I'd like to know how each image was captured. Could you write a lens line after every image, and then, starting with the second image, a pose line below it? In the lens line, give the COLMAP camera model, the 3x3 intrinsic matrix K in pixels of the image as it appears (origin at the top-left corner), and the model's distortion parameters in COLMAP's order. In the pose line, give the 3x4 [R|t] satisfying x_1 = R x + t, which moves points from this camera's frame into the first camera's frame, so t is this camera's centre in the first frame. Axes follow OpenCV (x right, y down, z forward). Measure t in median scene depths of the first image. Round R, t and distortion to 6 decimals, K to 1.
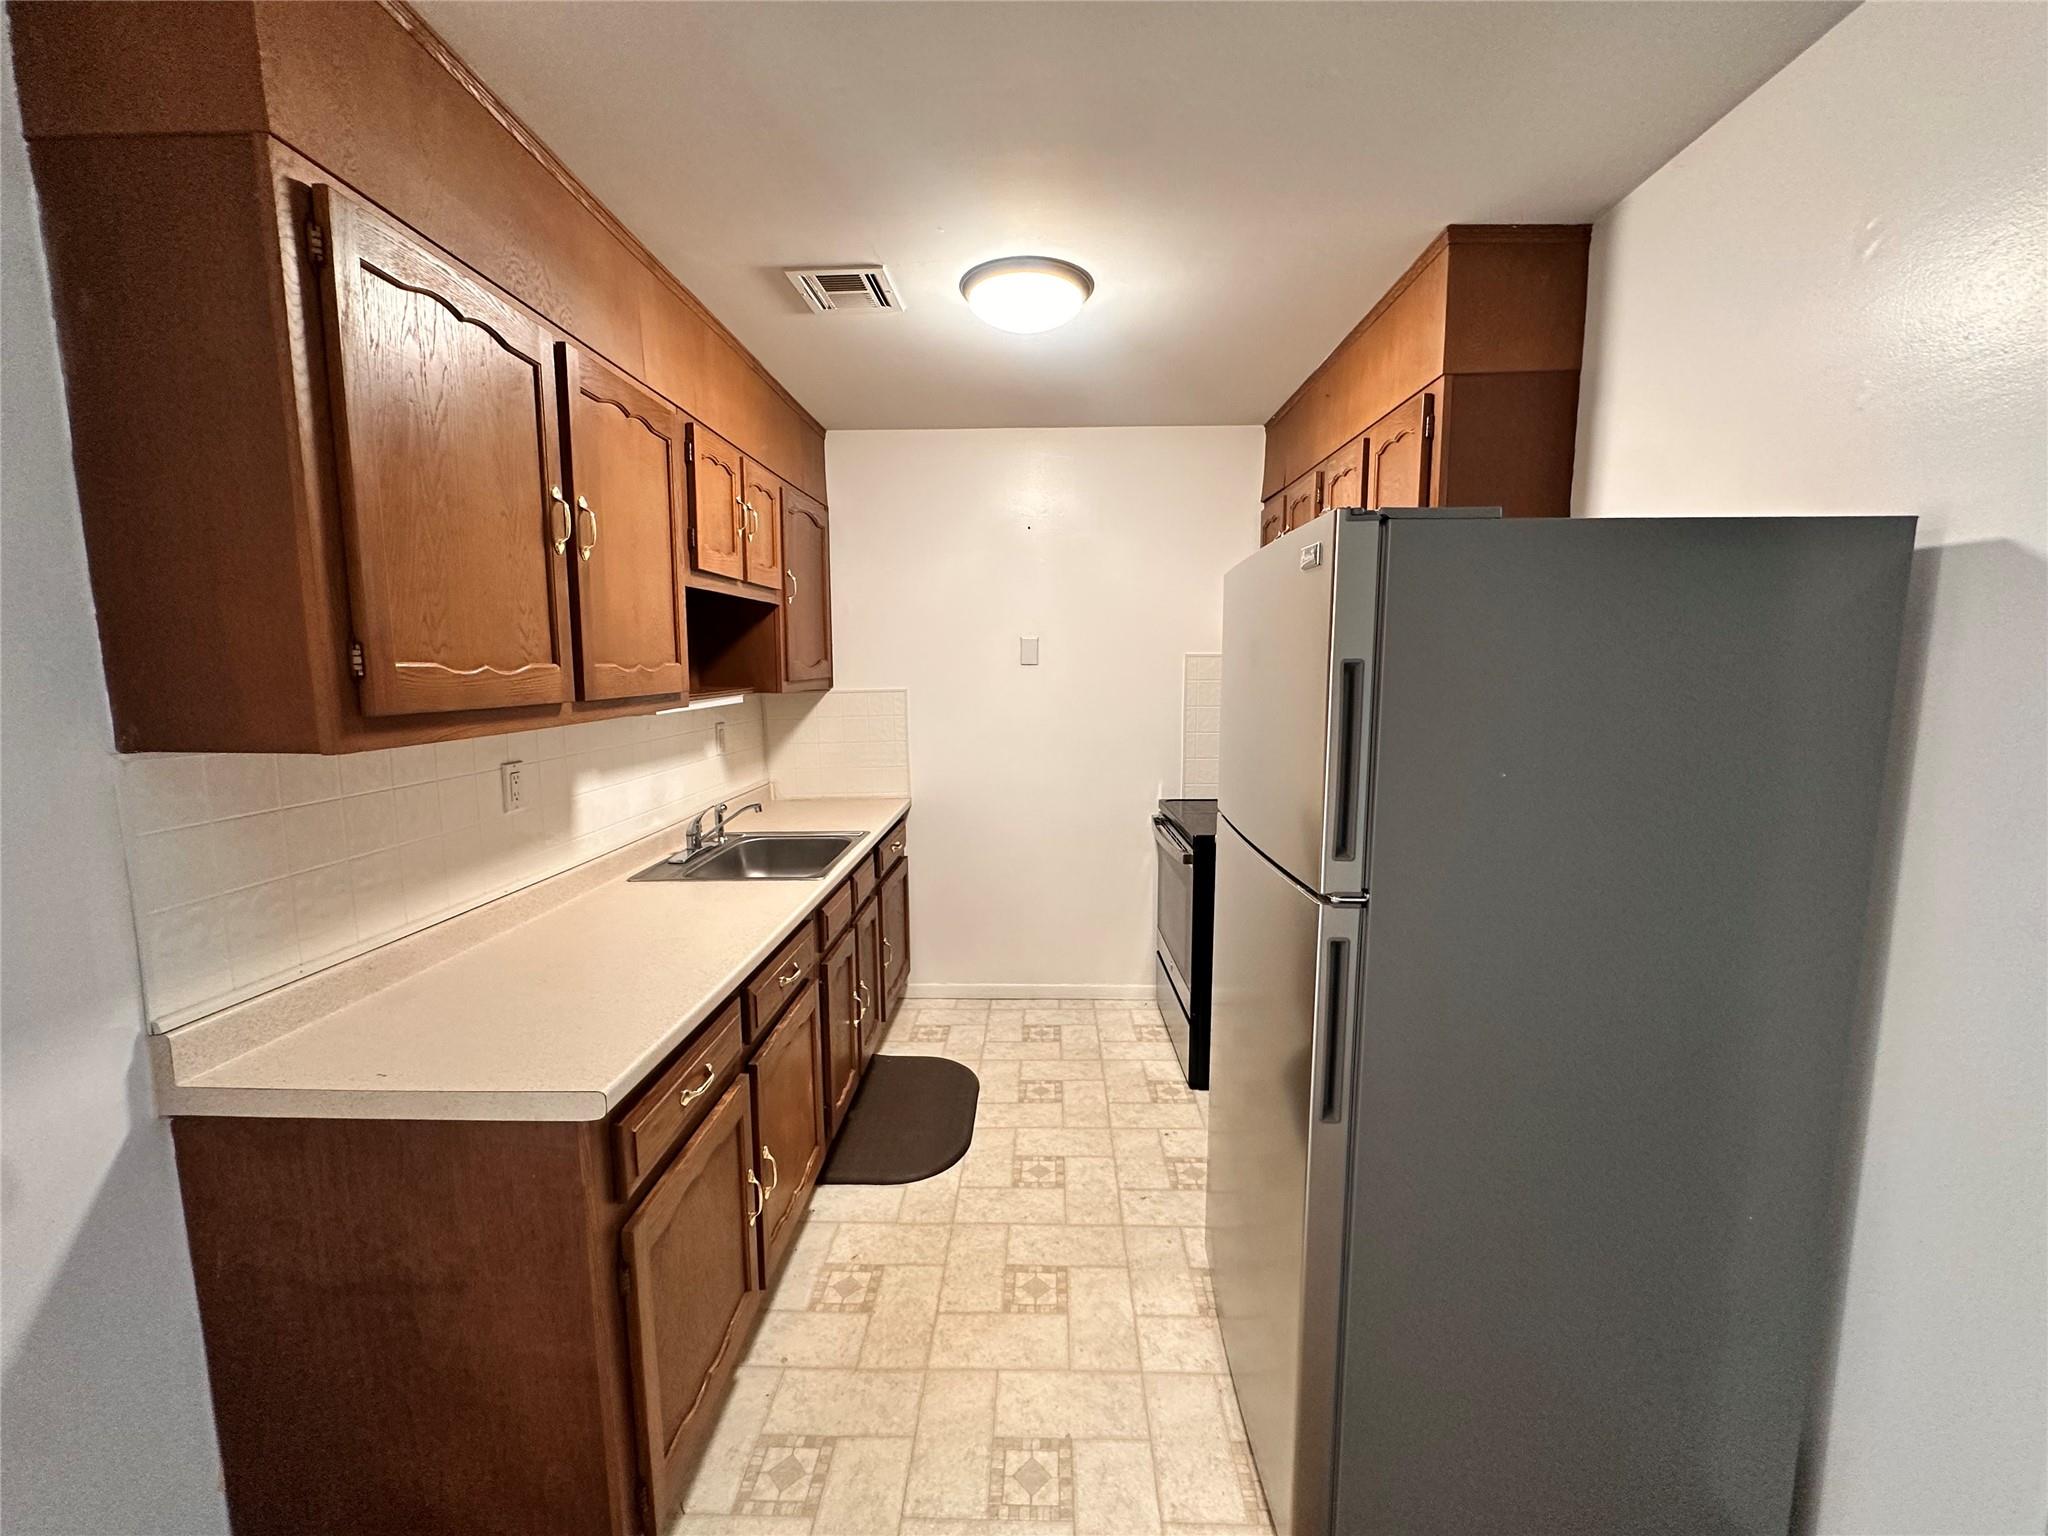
lens RADIAL K [[815.0, 0, 1023.2], [0, 815.0, 769.7], [0, 0, 1]] dist [-0.001430, 0.000015]
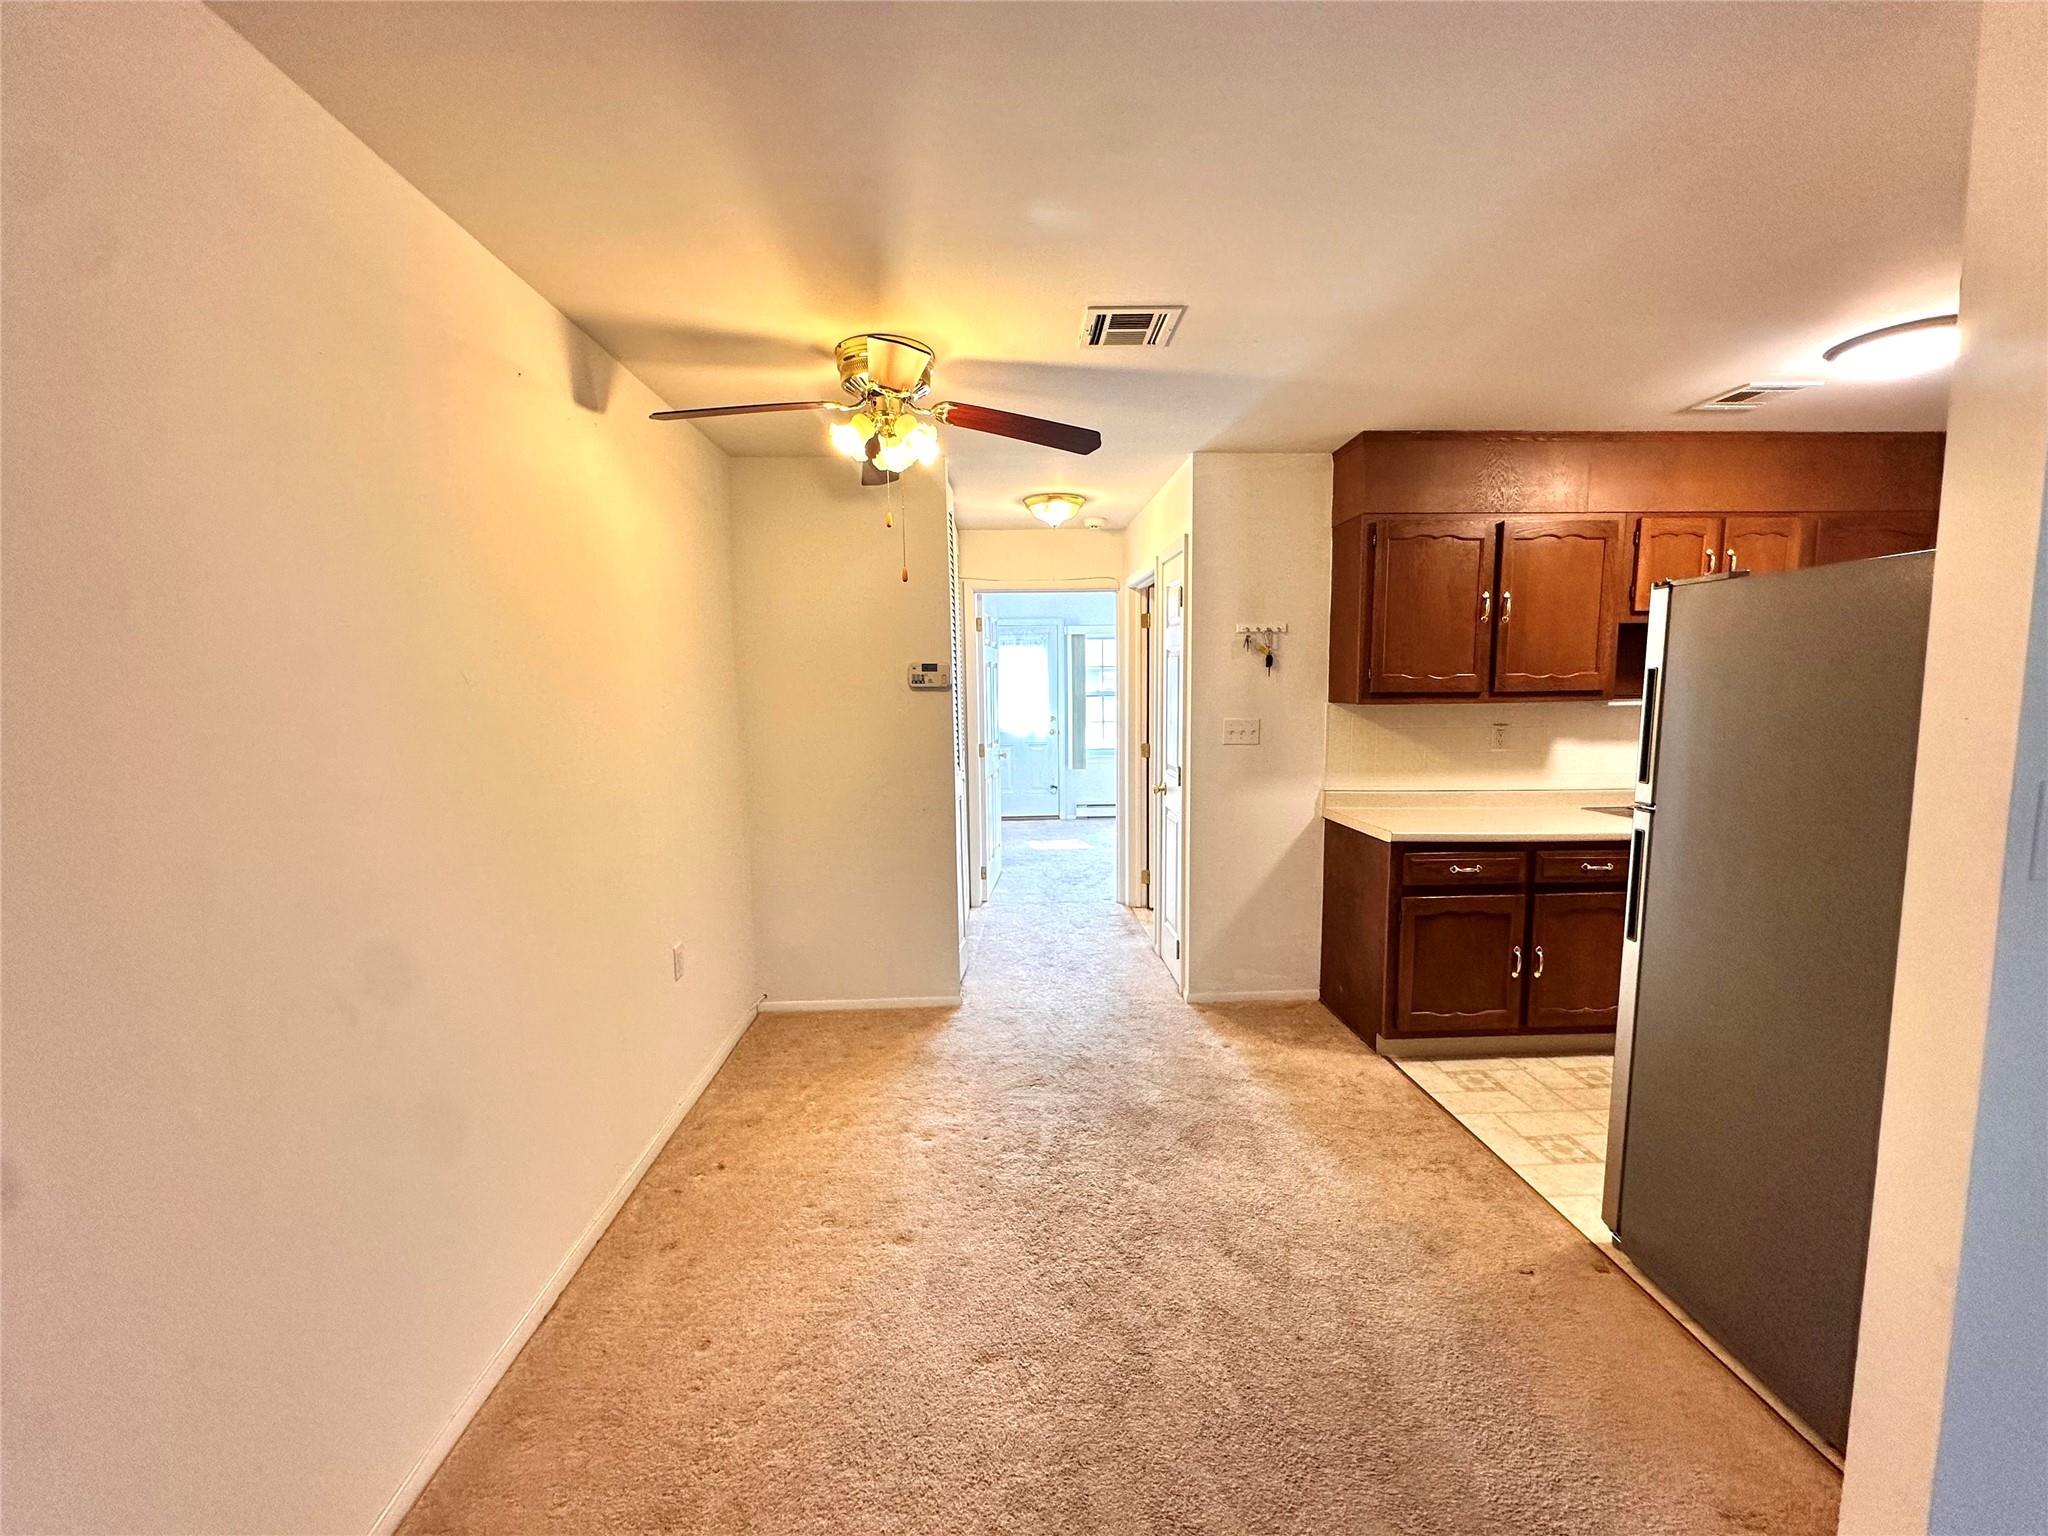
lens RADIAL K [[815.0, 0, 1020.4], [0, 815.0, 767.5], [0, 0, 1]] dist [-0.001430, 0.000015]
pose [[0.065753, 0.103750, -0.992428, 0.993750], [-0.118942, 0.988304, 0.095438, 0.034611], [0.990722, 0.111766, 0.077324, -0.219859]]
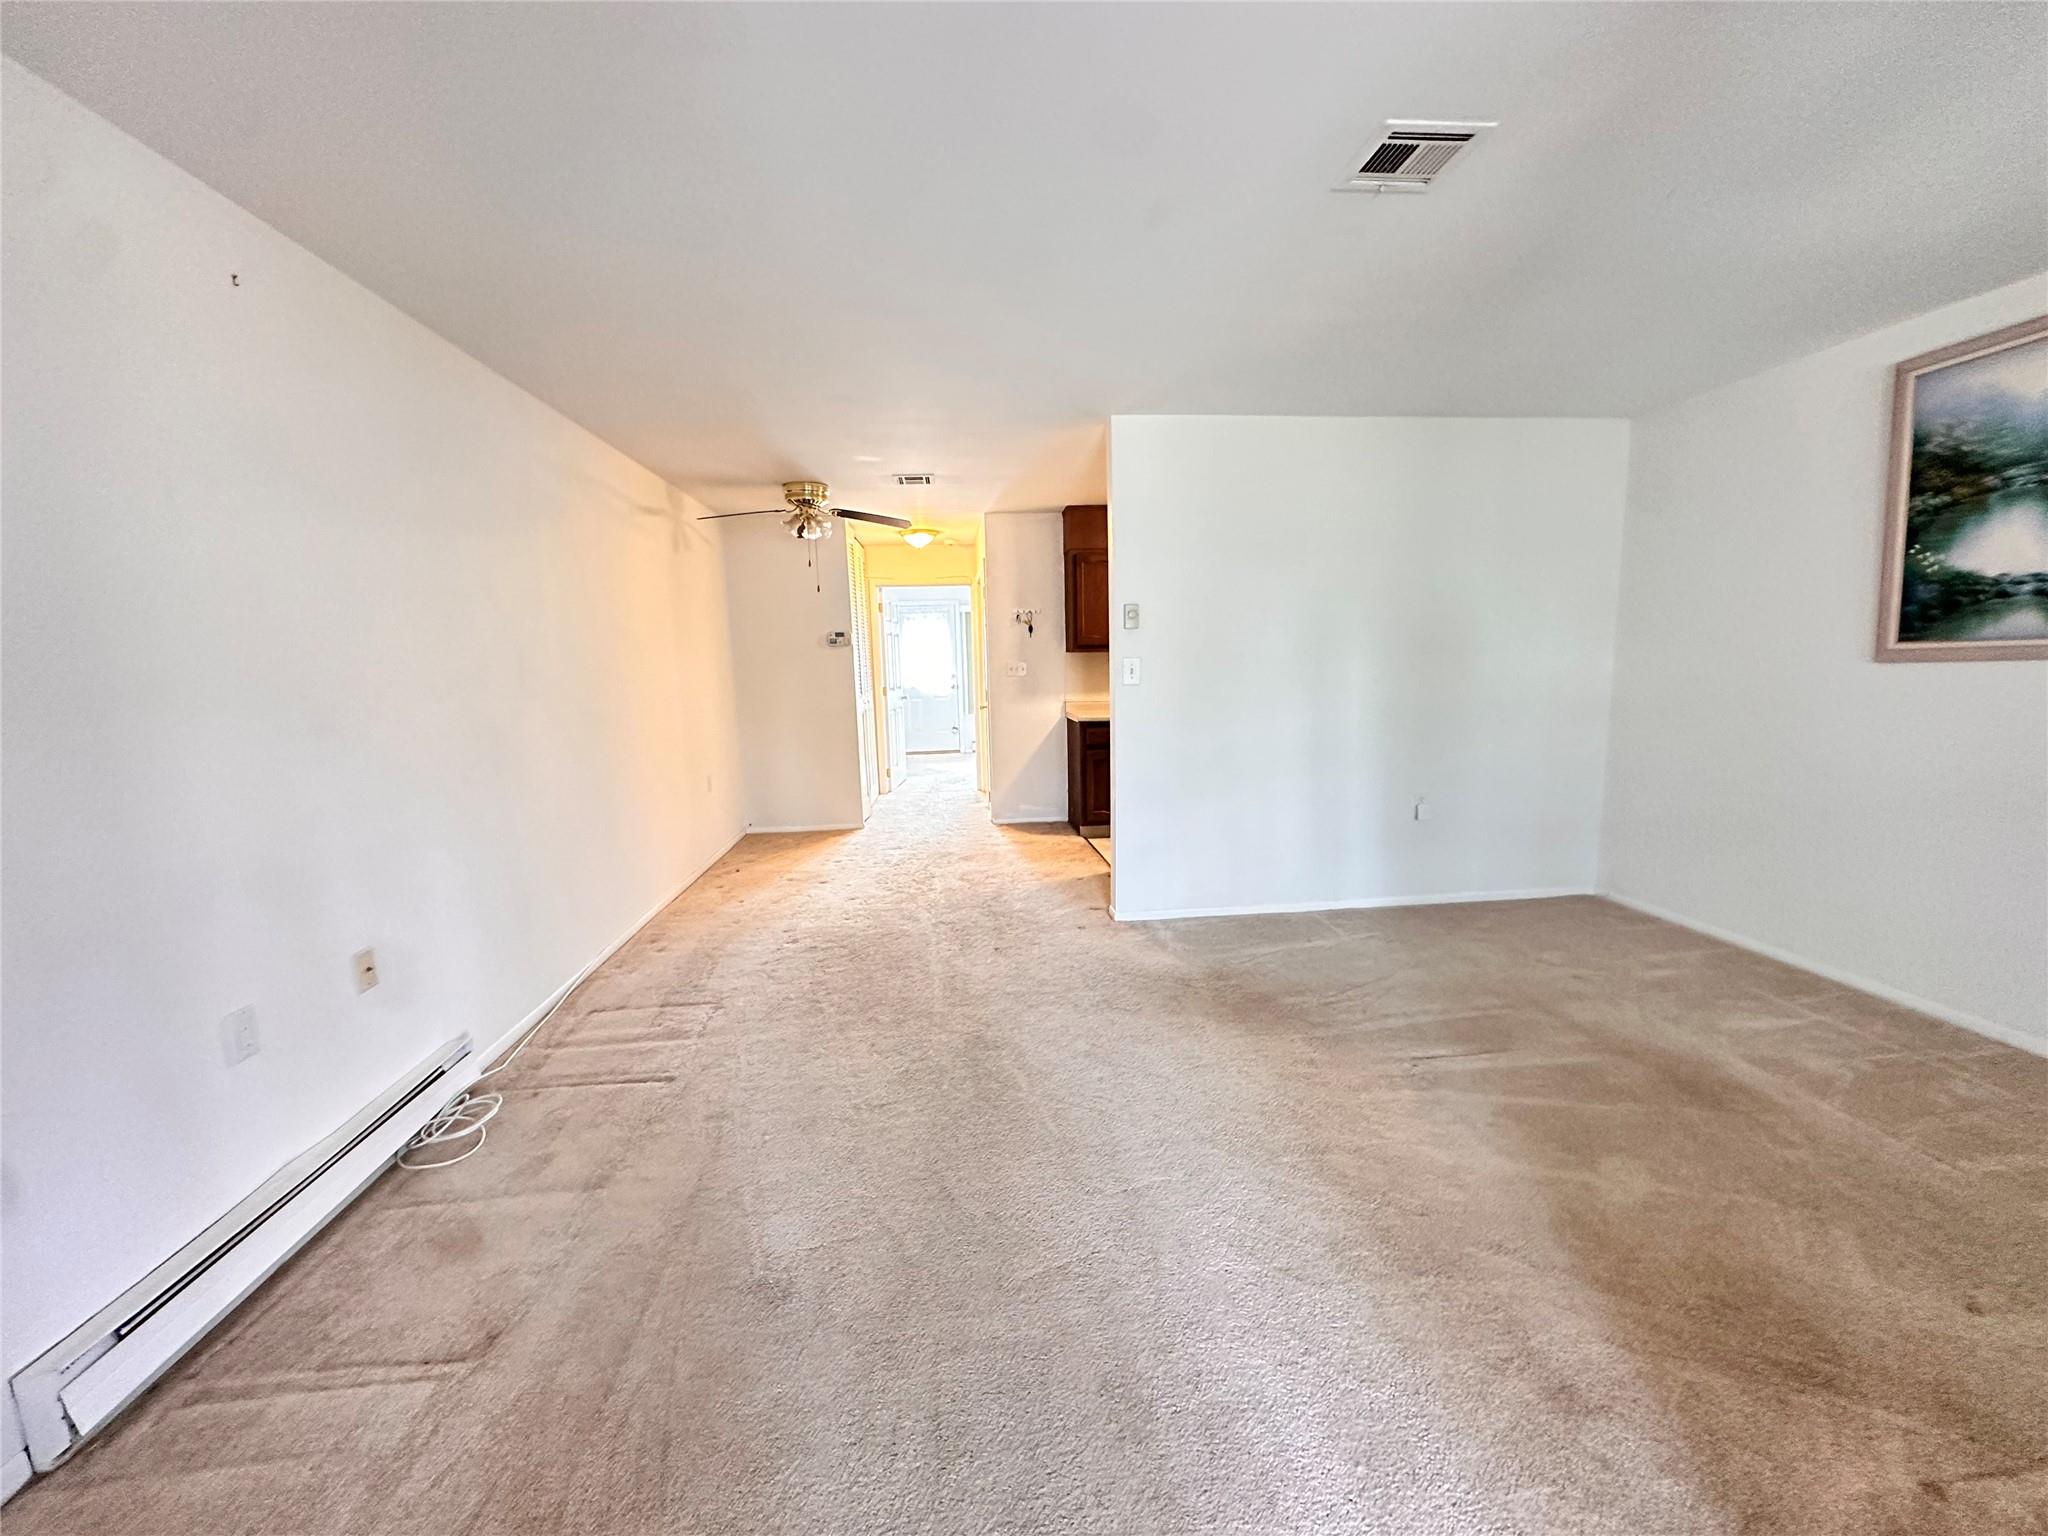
lens RADIAL K [[815.0, 0, 1023.1], [0, 815.0, 758.8], [0, 0, 1]] dist [-0.001430, 0.000015]
pose [[0.126982, 0.120814, -0.984520, 2.270335], [-0.107257, 0.988407, 0.107458, 0.069361], [0.986089, 0.091952, 0.138468, -0.022823]]
